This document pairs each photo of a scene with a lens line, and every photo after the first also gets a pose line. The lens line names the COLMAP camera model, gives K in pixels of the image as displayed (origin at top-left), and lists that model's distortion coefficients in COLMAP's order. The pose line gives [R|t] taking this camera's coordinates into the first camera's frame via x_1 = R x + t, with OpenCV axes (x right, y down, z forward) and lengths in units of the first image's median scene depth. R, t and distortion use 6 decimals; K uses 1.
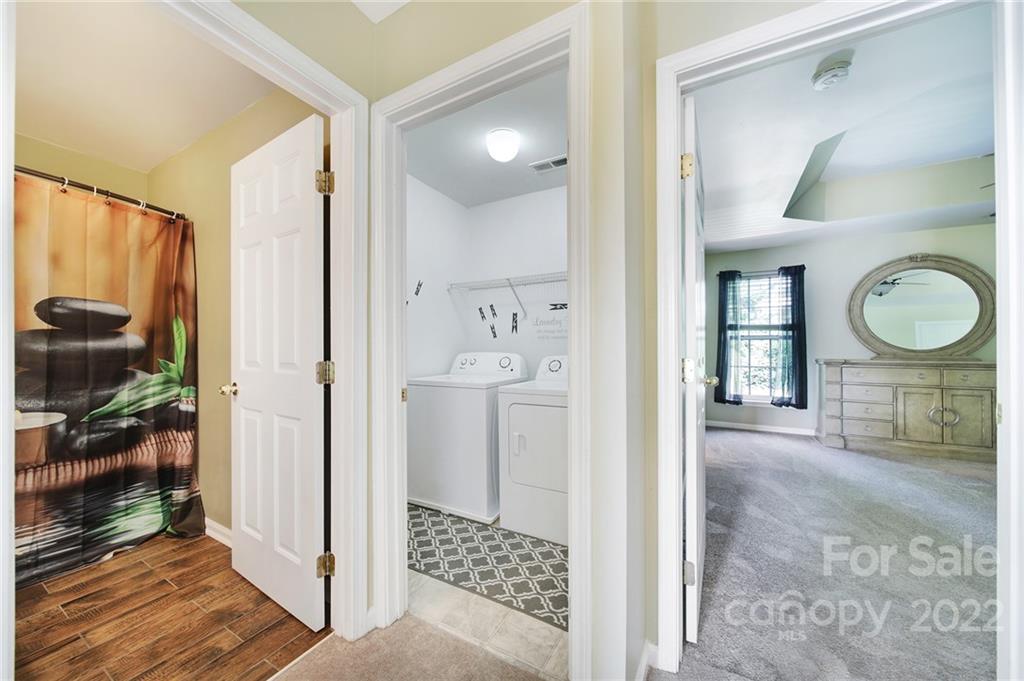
lens RADIAL K [[358.7, 0, 510.9], [0, 358.7, 342.8], [0, 0, 1]] dist [-0.002805, -0.000616]
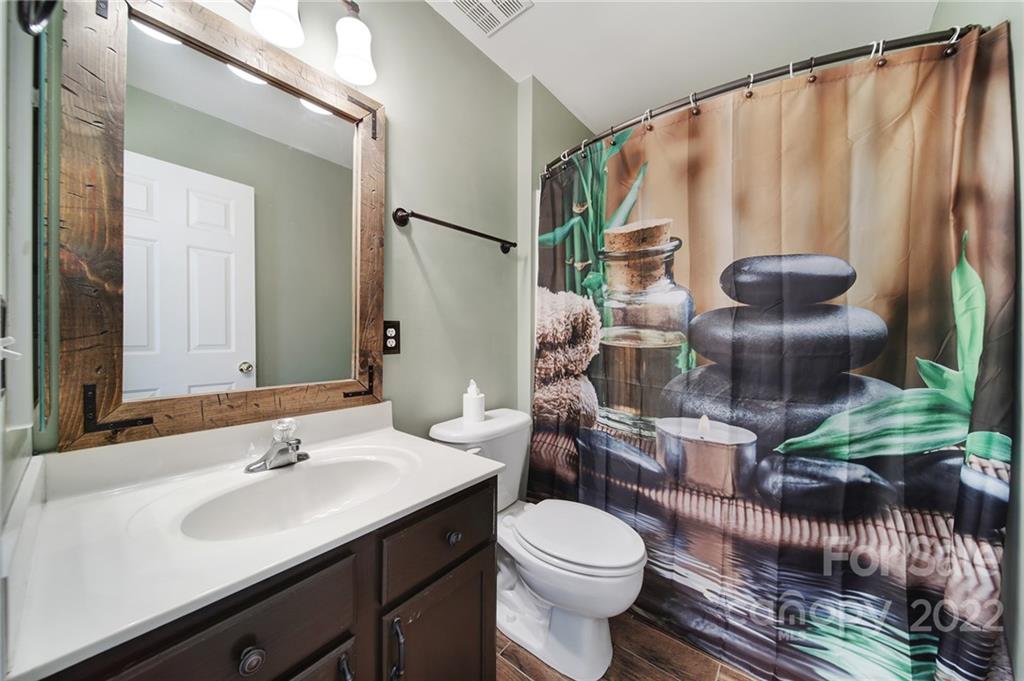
lens RADIAL K [[358.7, 0, 510.9], [0, 358.7, 342.8], [0, 0, 1]] dist [-0.002805, -0.000616]
pose [[-0.167864, 0.011458, -0.985744, -0.463273], [0.002799, 0.999934, 0.011146, 0.019303], [0.985806, -0.000888, -0.167885, 0.595983]]
